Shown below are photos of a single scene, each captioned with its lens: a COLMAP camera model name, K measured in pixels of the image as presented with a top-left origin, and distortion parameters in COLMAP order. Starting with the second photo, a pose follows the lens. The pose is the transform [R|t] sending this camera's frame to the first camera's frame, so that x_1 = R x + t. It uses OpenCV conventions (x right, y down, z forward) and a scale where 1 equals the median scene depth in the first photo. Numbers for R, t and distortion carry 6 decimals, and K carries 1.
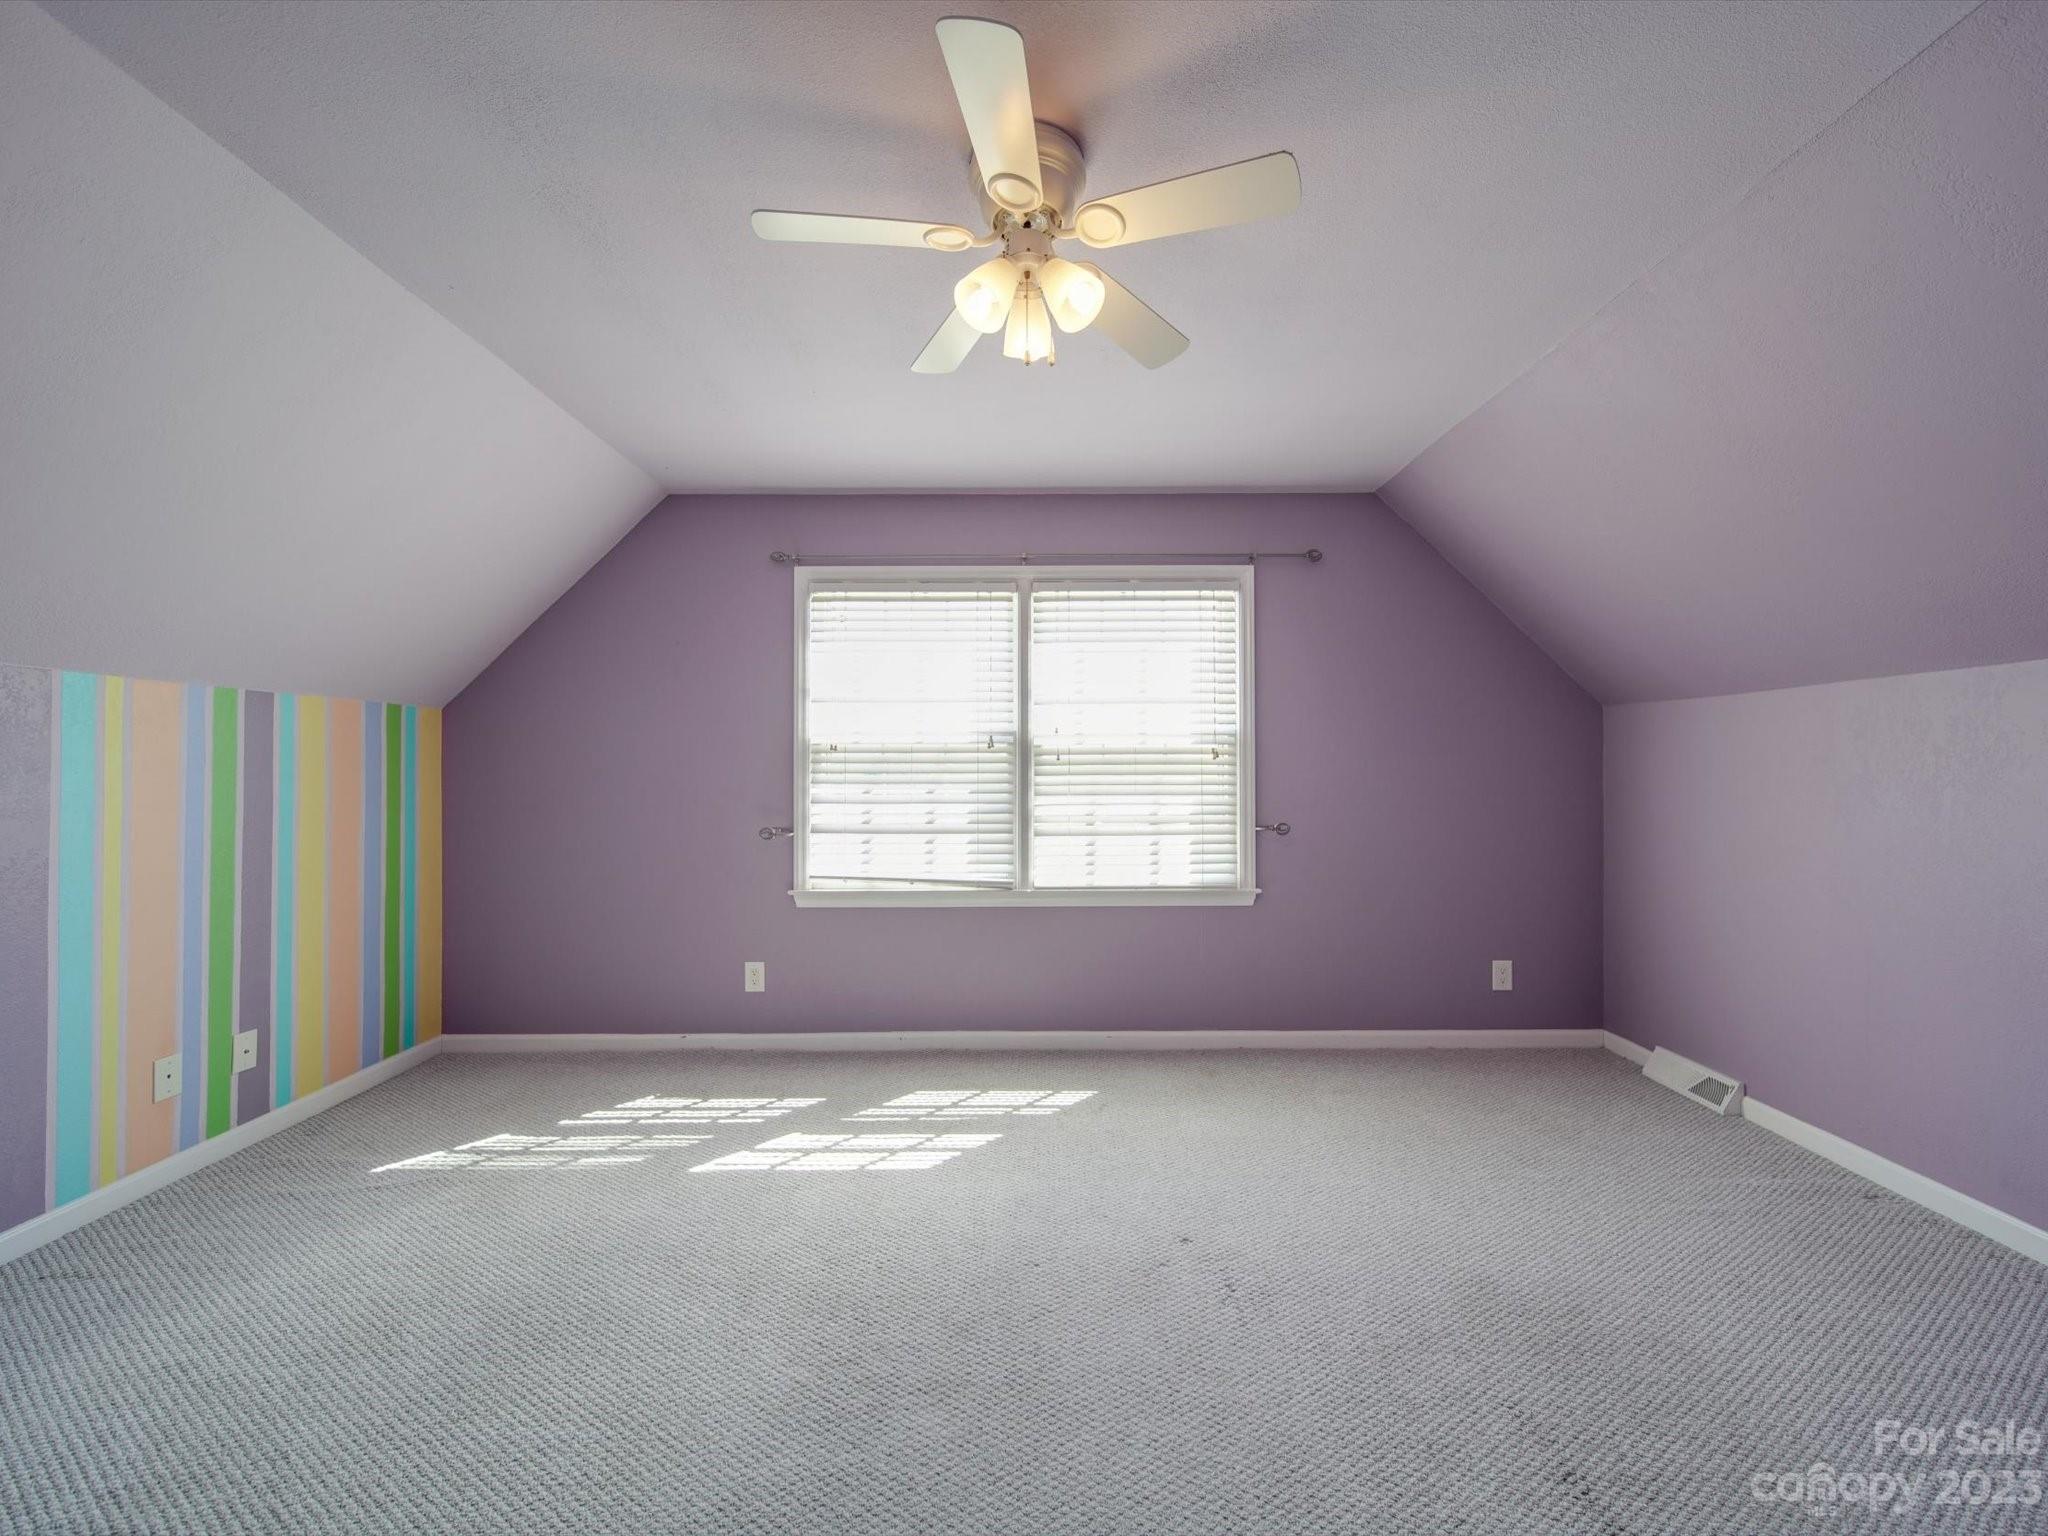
lens RADIAL K [[820.1, 0, 1029.0], [0, 820.1, 767.8], [0, 0, 1]] dist [-0.002577, -0.001122]
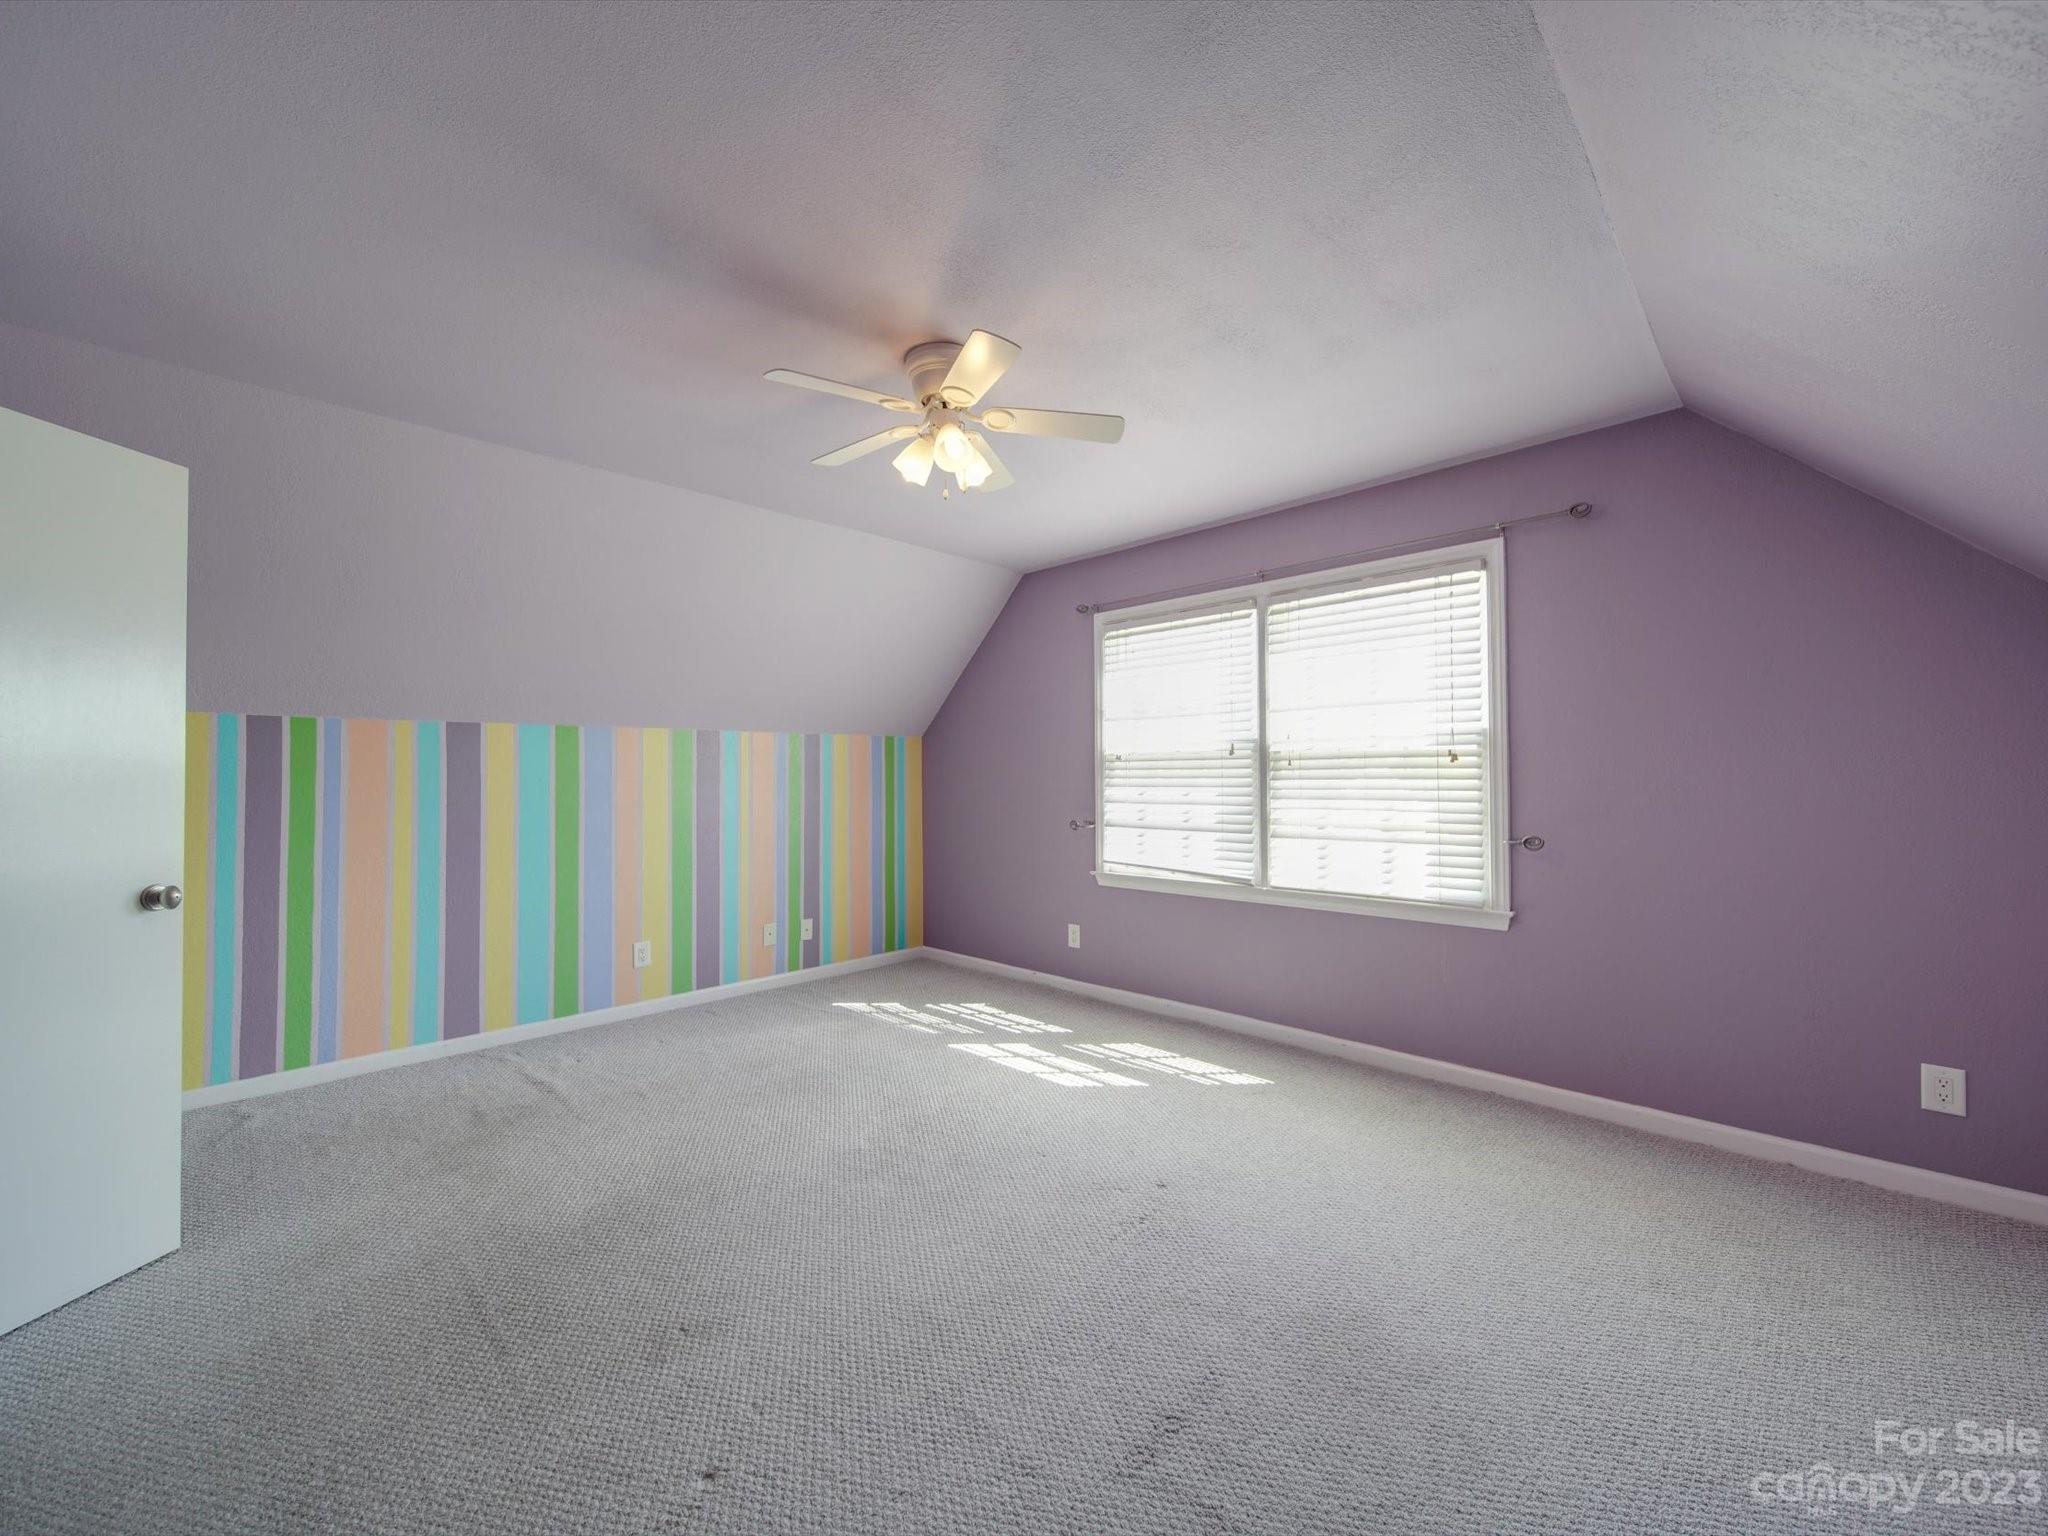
lens RADIAL K [[820.1, 0, 1023.4], [0, 820.1, 768.8], [0, 0, 1]] dist [-0.002577, -0.001122]
pose [[0.704477, -0.010078, -0.709656, 0.530733], [0.004706, 0.999944, -0.009528, 0.003675], [0.709712, 0.003372, 0.704484, 0.033208]]
